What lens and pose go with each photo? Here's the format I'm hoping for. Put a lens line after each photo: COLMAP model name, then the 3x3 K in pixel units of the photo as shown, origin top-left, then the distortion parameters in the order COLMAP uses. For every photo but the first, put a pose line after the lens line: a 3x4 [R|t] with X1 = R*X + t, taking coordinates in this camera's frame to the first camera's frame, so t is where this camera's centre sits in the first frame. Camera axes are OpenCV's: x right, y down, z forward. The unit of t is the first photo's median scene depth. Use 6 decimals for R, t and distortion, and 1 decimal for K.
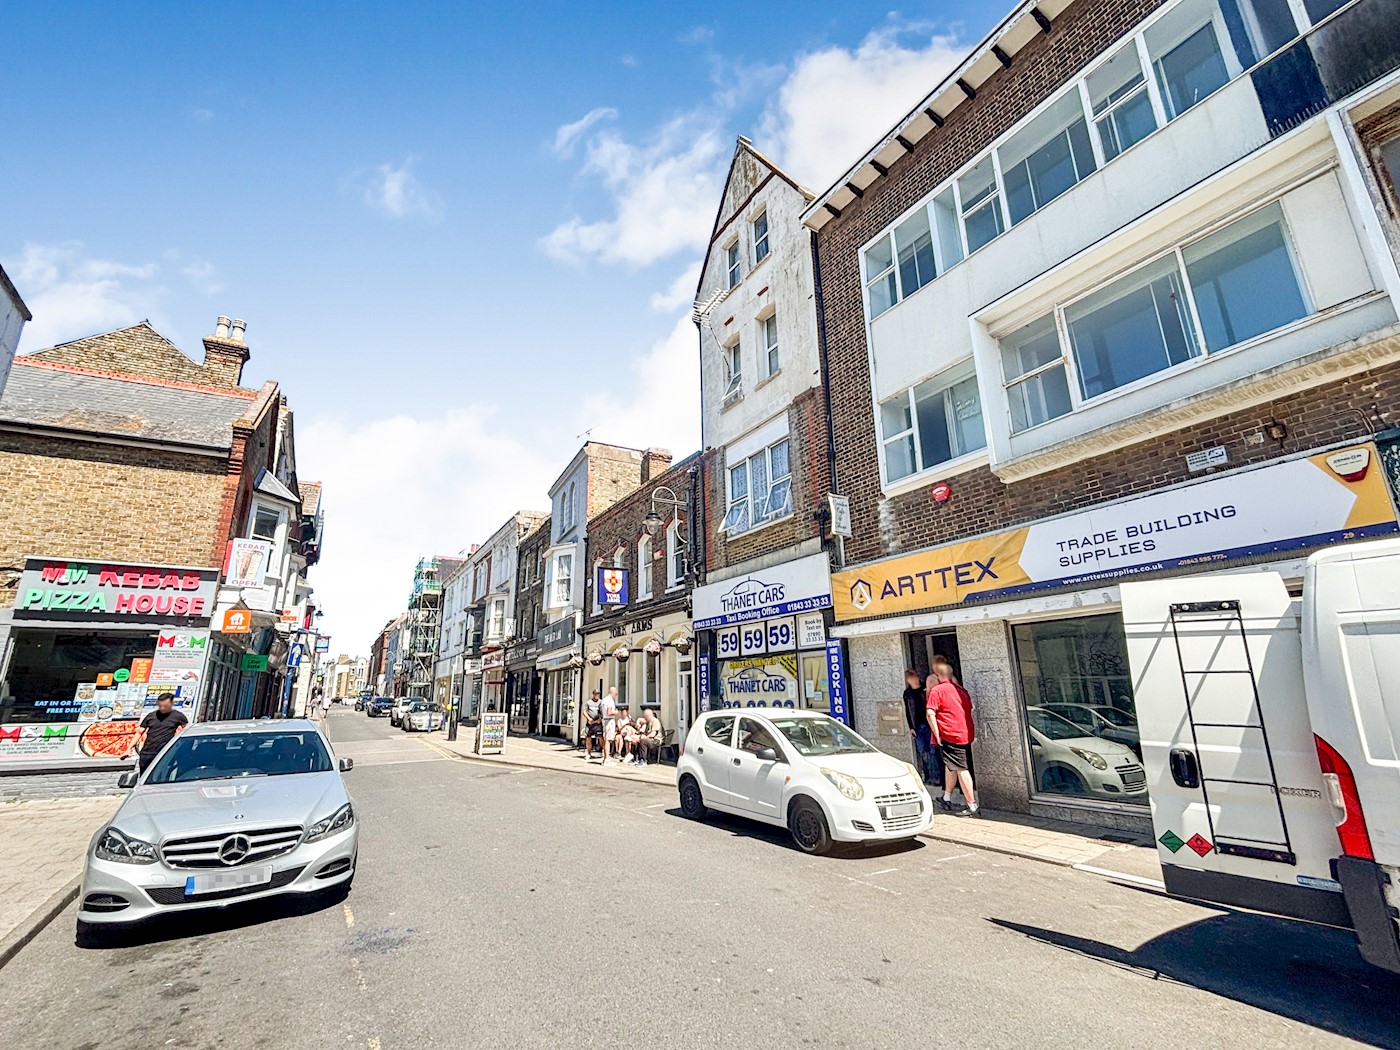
lens RADIAL K [[632.6, 0, 700.0], [0, 632.6, 525.0], [0, 0, 1]] dist [0.027774, -0.029644]
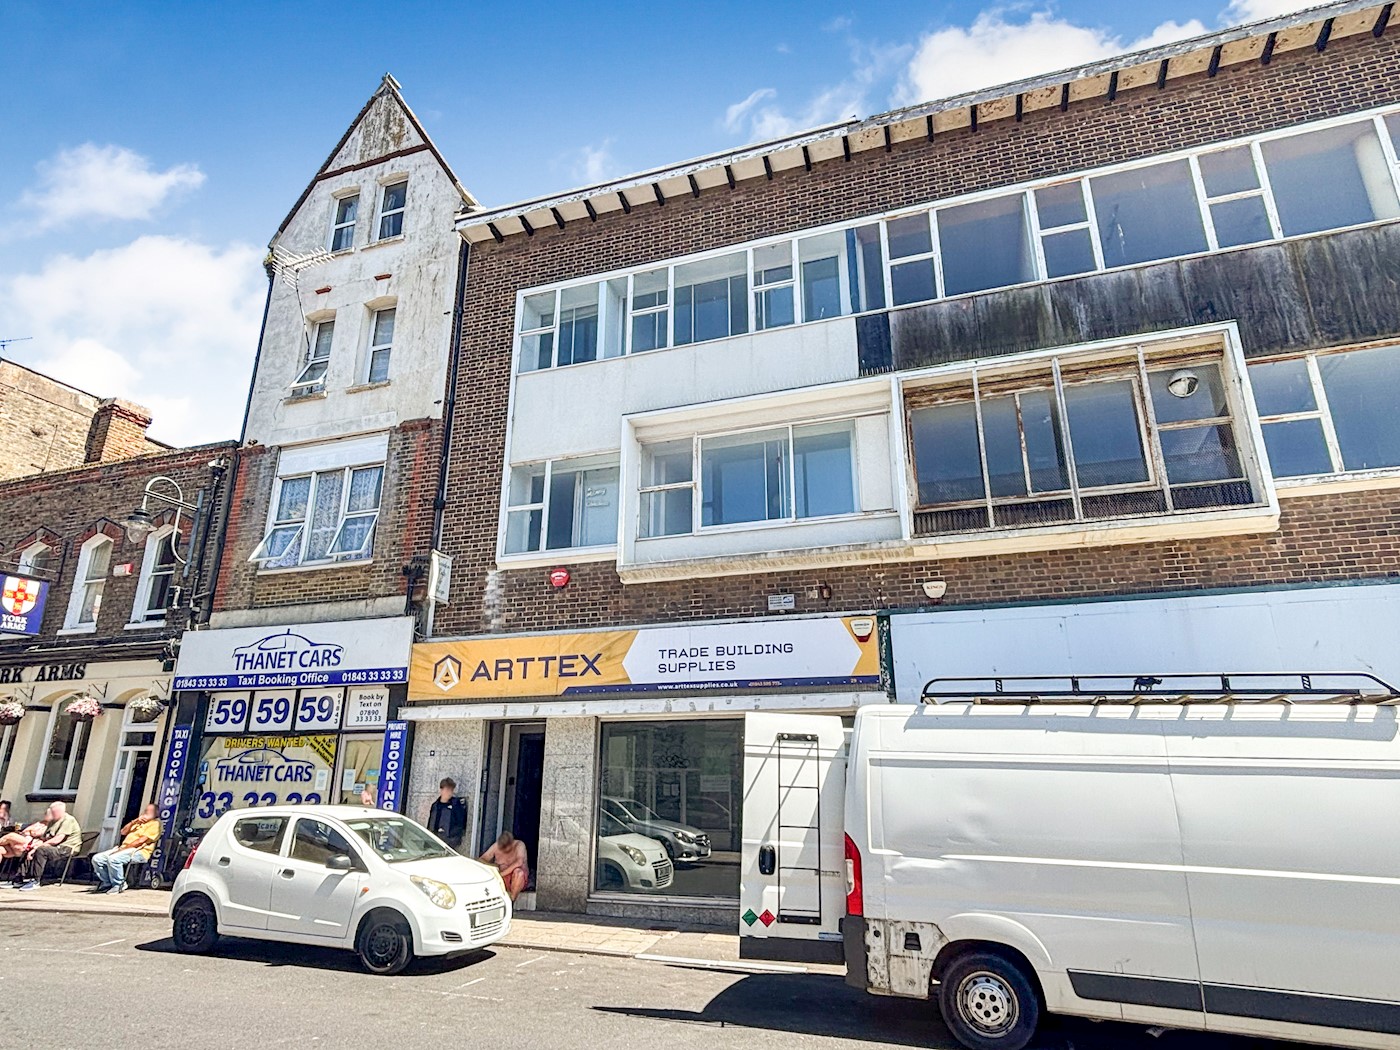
lens RADIAL K [[801.5, 0, 700.0], [0, 801.5, 525.0], [0, 0, 1]] dist [0.040593, -0.056456]
pose [[0.774837, 0.212810, 0.595264, -0.173225], [-0.184845, 0.976750, -0.108586, -0.031736], [-0.604533, -0.025895, 0.796159, -0.085039]]
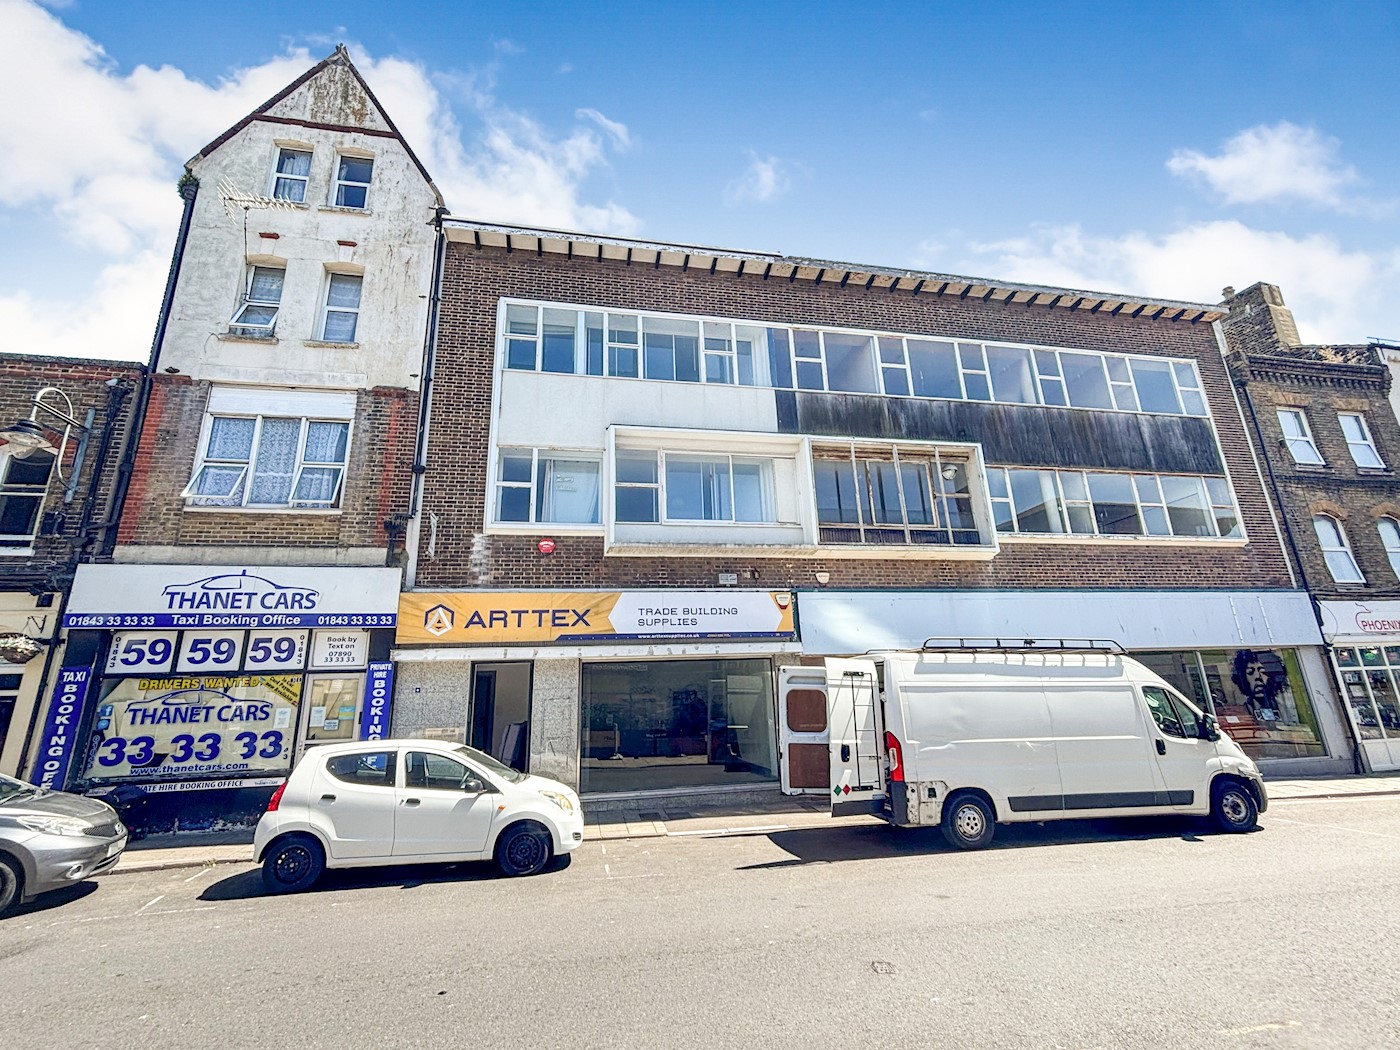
lens RADIAL K [[607.9, 0, 700.0], [0, 607.9, 525.0], [0, 0, 1]] dist [0.000454, -0.000102]
pose [[0.359413, 0.262236, 0.895575, -0.476282], [-0.223414, 0.955974, -0.190262, 0.055711], [-0.906040, -0.131701, 0.402177, 0.254961]]
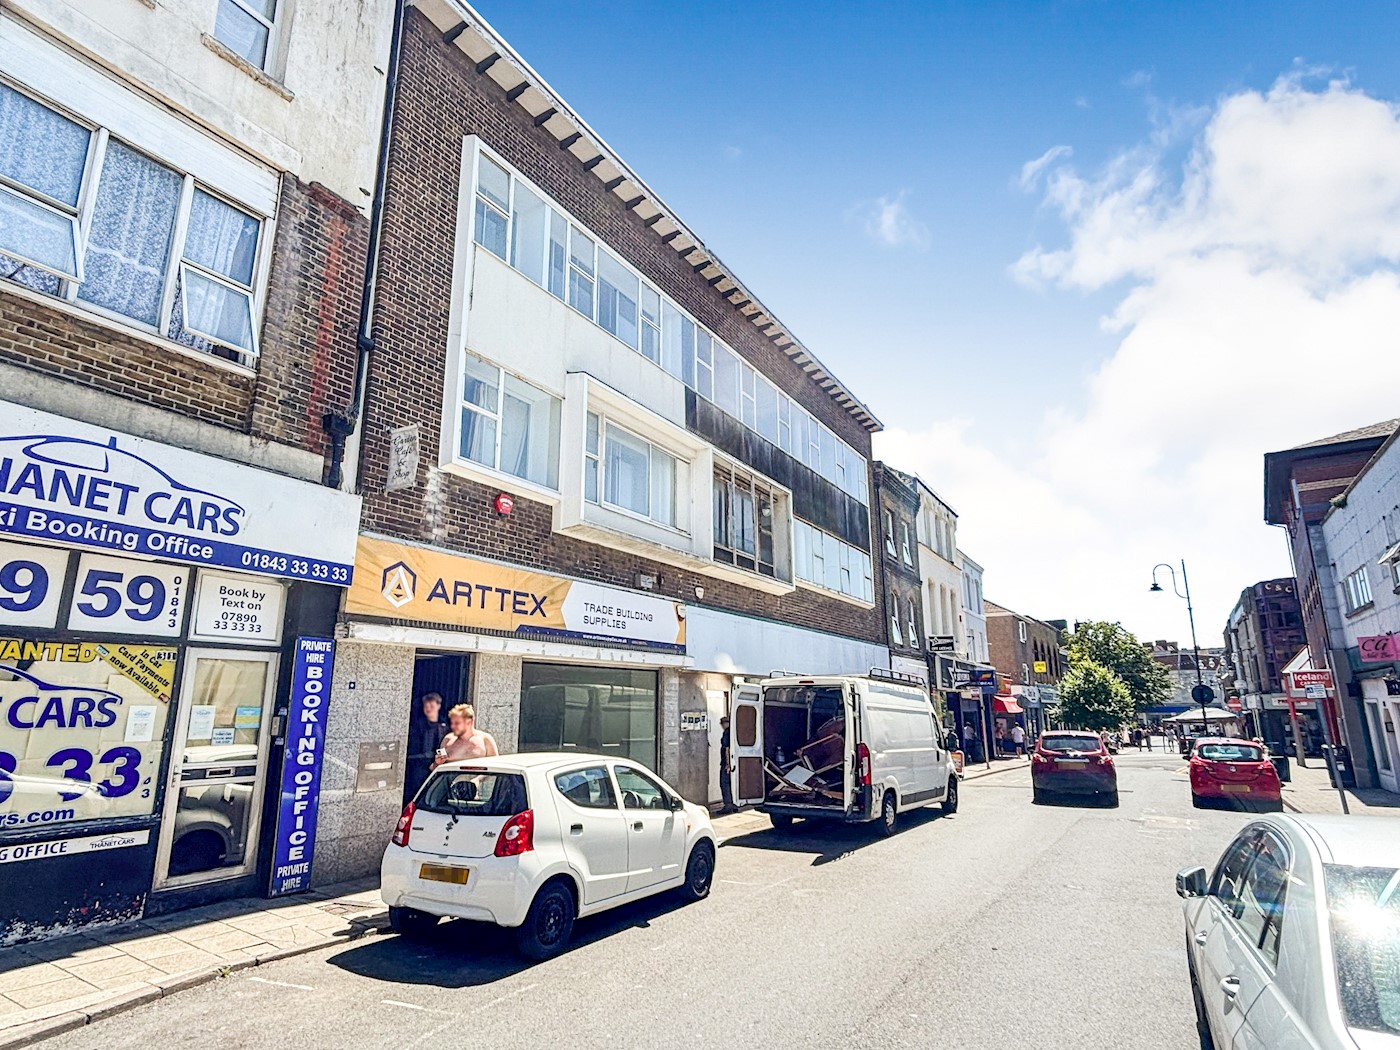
lens RADIAL K [[770.7, 0, 700.0], [0, 770.7, 525.0], [0, 0, 1]] dist [-0.000675, 0.000163]
pose [[-0.460115, 0.222918, 0.859419, -0.588136], [-0.227630, 0.905997, -0.356868, 0.262446], [-0.858183, -0.359830, -0.366120, 1.010846]]
